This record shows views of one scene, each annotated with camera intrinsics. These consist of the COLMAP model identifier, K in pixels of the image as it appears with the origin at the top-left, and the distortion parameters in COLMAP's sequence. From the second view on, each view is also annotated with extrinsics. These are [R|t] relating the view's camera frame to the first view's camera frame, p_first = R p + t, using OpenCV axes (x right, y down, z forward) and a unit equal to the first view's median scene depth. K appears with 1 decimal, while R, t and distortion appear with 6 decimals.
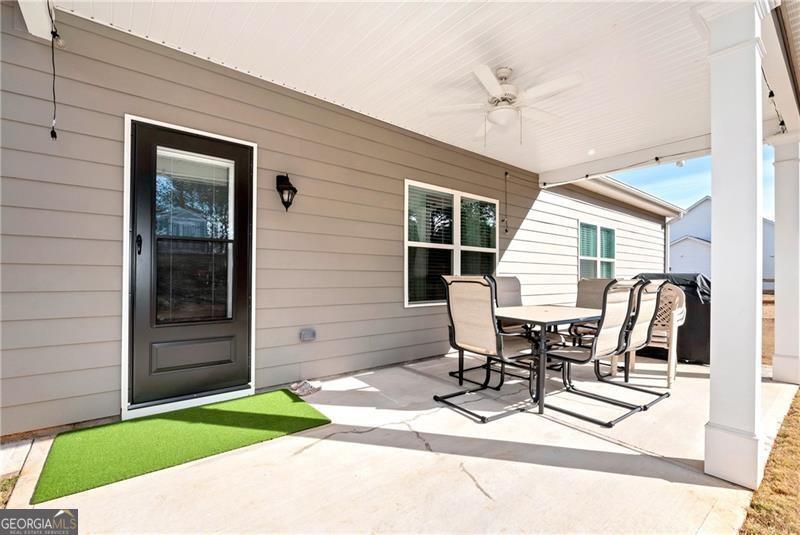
lens RADIAL K [[357.7, 0, 396.7], [0, 357.7, 272.1], [0, 0, 1]] dist [-0.001325, 0.000033]
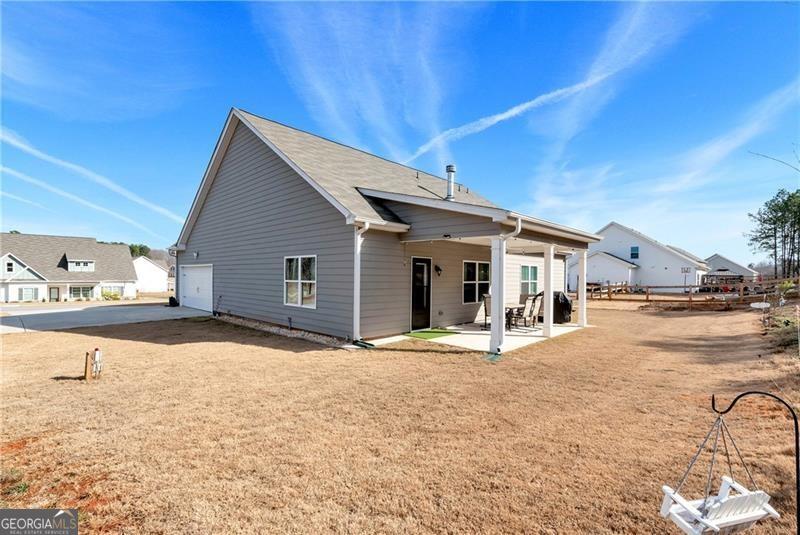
lens RADIAL K [[357.7, 0, 400.4], [0, 357.7, 270.7], [0, 0, 1]] dist [-0.001325, 0.000033]
pose [[0.990312, 0.005790, 0.138743, -0.835602], [-0.005995, 0.999981, 0.001058, -0.165790], [-0.138734, -0.001879, 0.990328, -1.697686]]
